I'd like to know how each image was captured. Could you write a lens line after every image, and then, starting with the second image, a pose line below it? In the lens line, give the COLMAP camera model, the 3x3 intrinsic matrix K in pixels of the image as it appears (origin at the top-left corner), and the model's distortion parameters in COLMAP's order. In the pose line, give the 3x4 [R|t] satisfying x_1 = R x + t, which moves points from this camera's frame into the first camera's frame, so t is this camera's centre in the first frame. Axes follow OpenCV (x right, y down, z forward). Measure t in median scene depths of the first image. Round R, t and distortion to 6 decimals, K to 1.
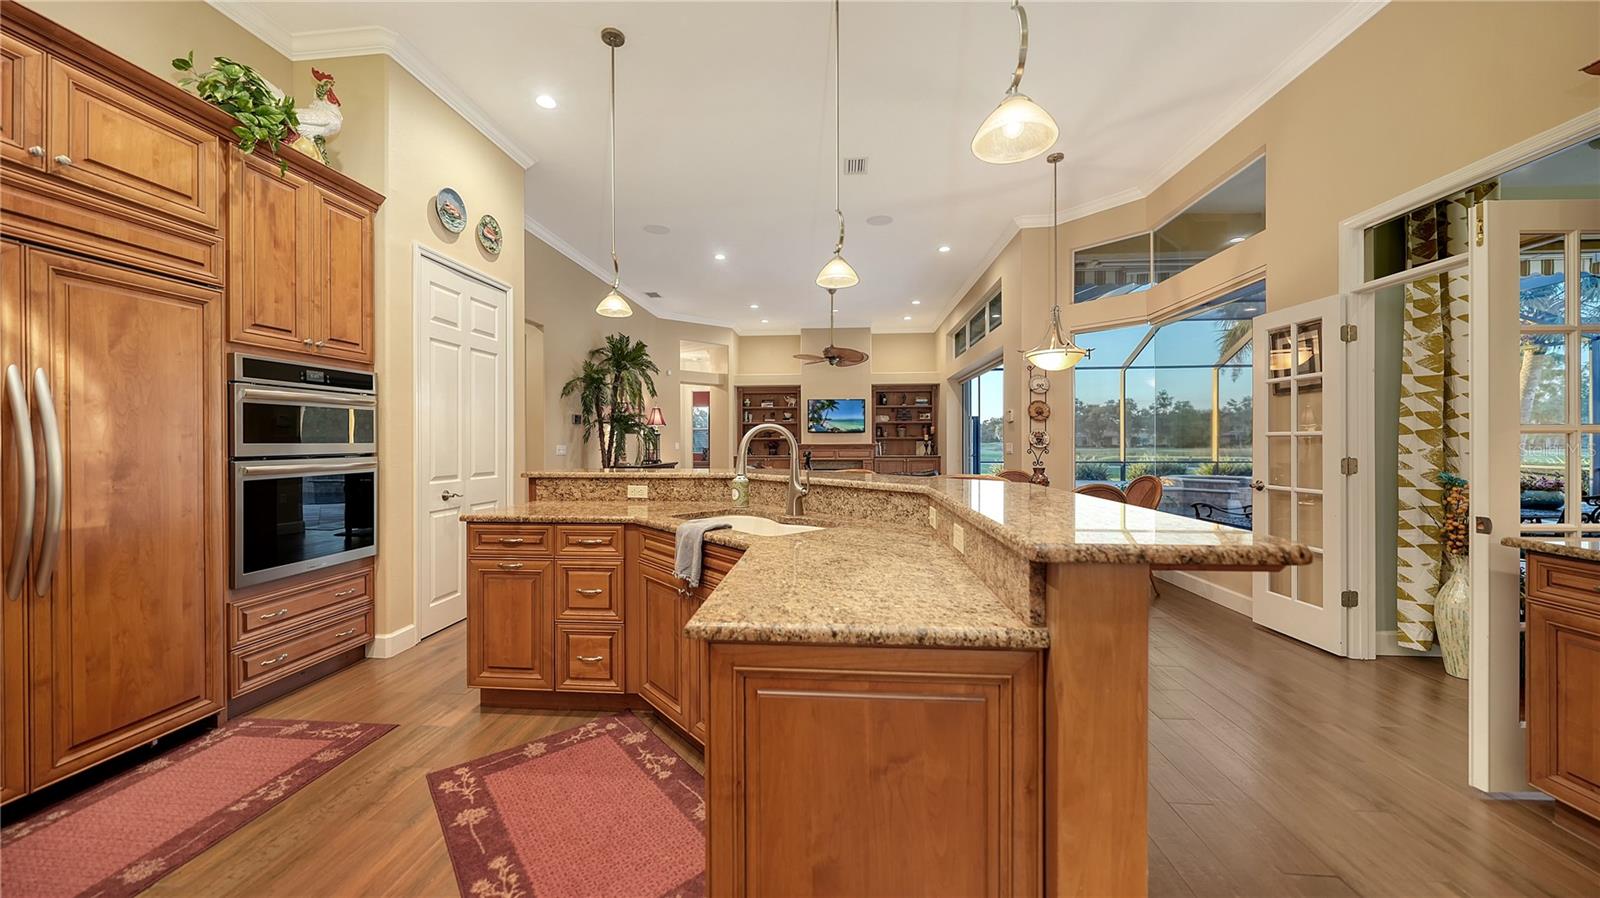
lens RADIAL K [[554.8, 0, 791.3], [0, 554.8, 435.3], [0, 0, 1]] dist [-0.008399, -0.000255]
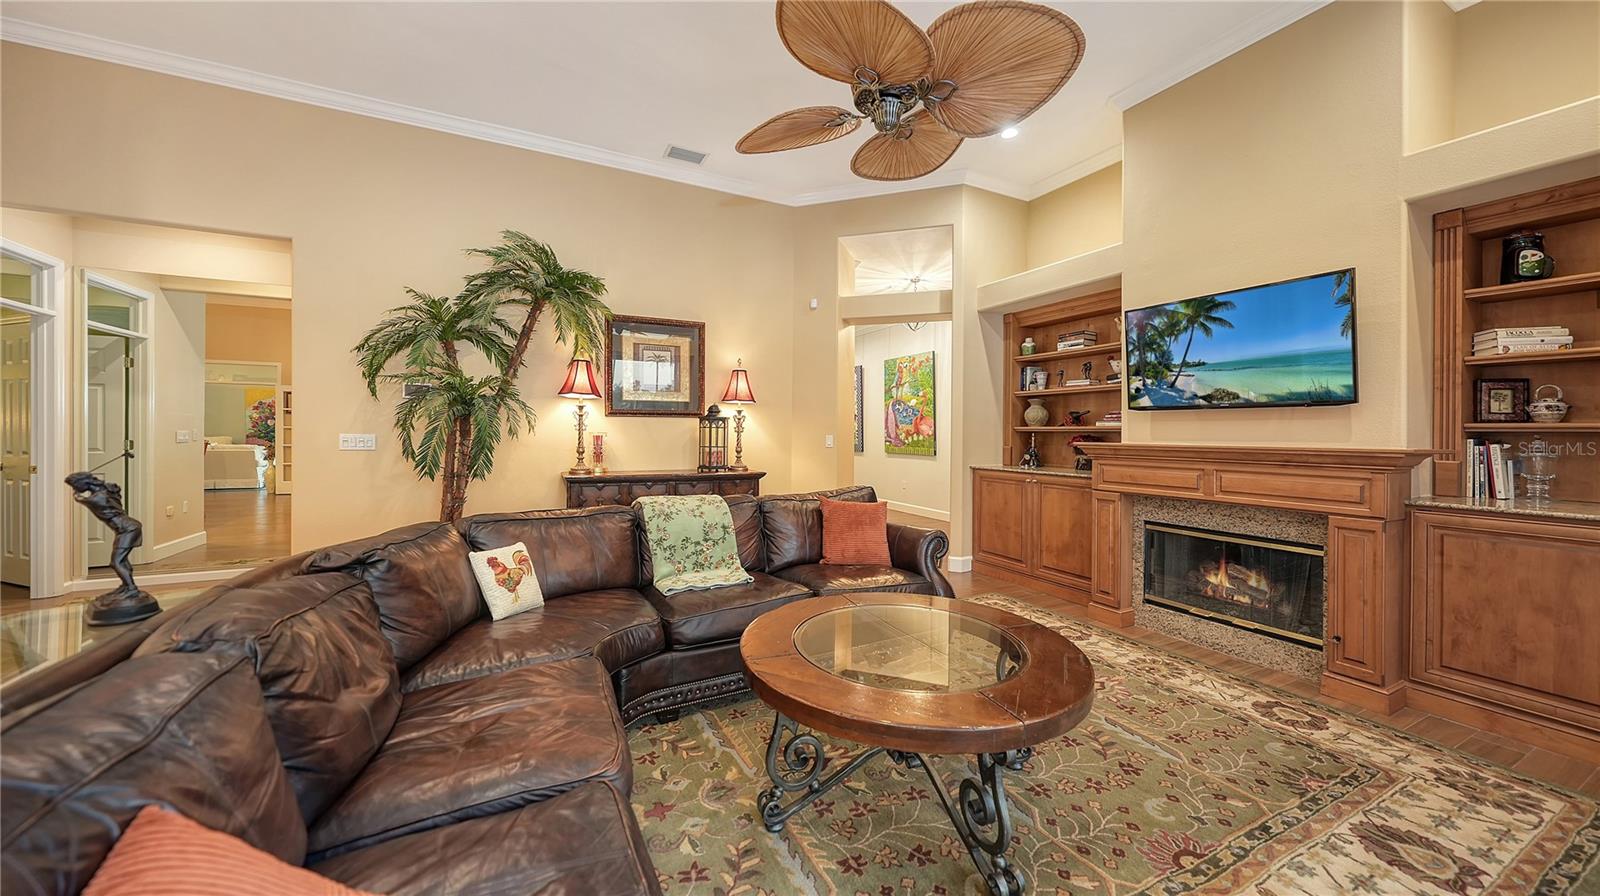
lens RADIAL K [[554.8, 0, 806.9], [0, 554.8, 438.6], [0, 0, 1]] dist [-0.008399, -0.000255]
pose [[0.525292, 0.014907, -0.850791, 0.745158], [-0.002177, 0.999867, 0.016175, 0.025945], [0.850919, -0.006644, 0.525255, 2.298478]]
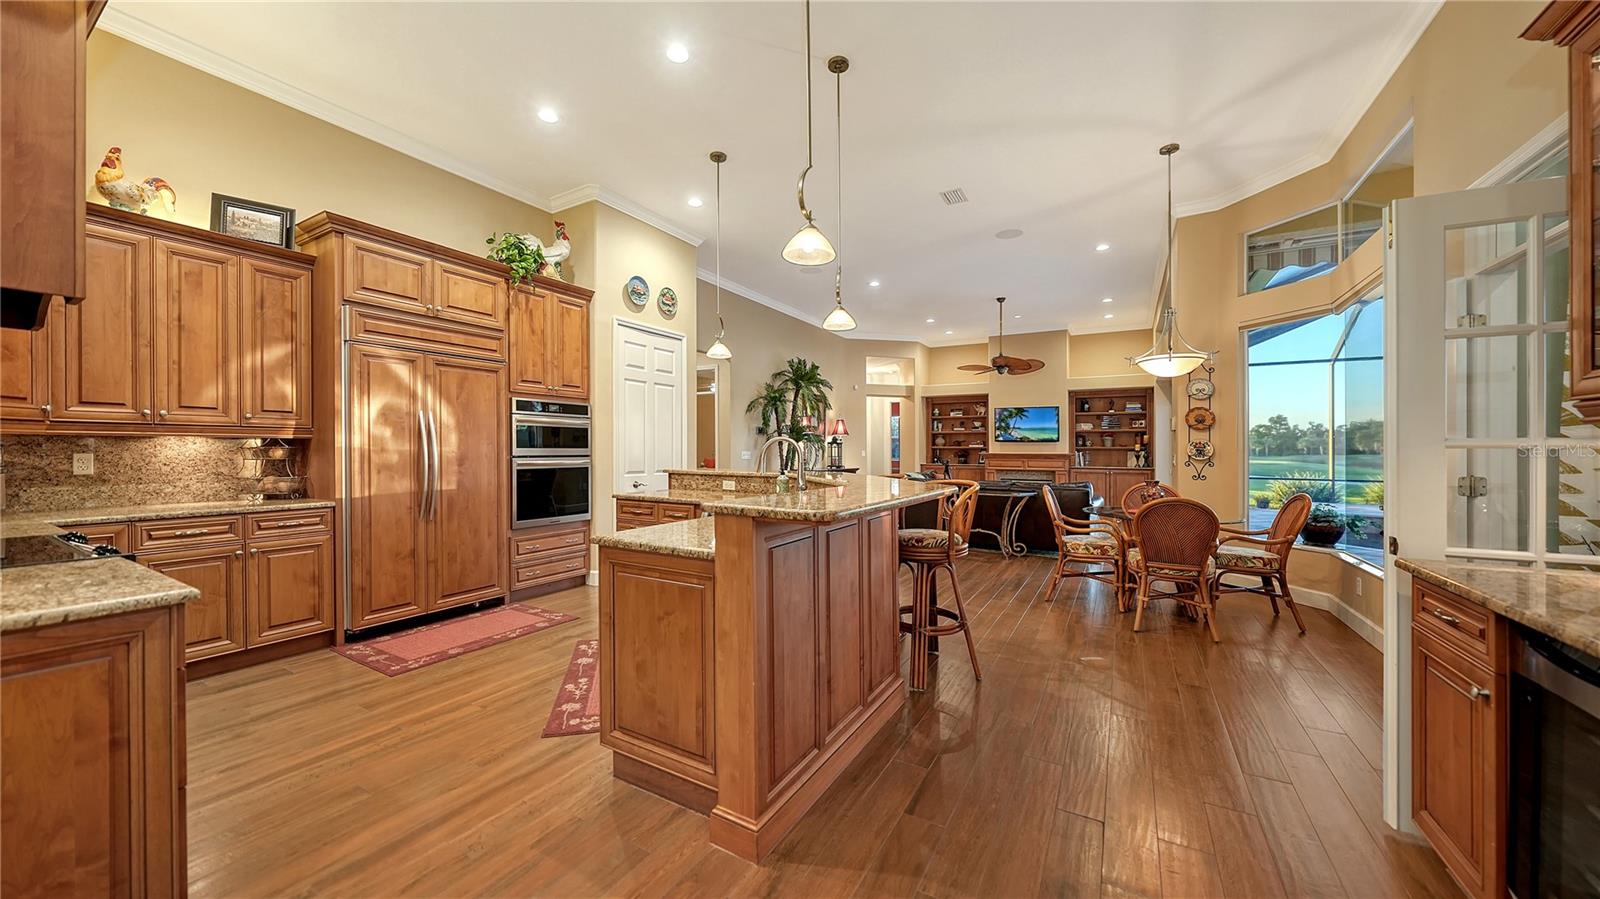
lens RADIAL K [[554.8, 0, 786.7], [0, 554.8, 448.2], [0, 0, 1]] dist [-0.008399, -0.000255]
pose [[0.899114, 0.008134, -0.437640, 0.450481], [-0.004239, 0.999942, 0.009876, -0.005132], [0.437695, -0.007024, 0.899096, -0.178857]]
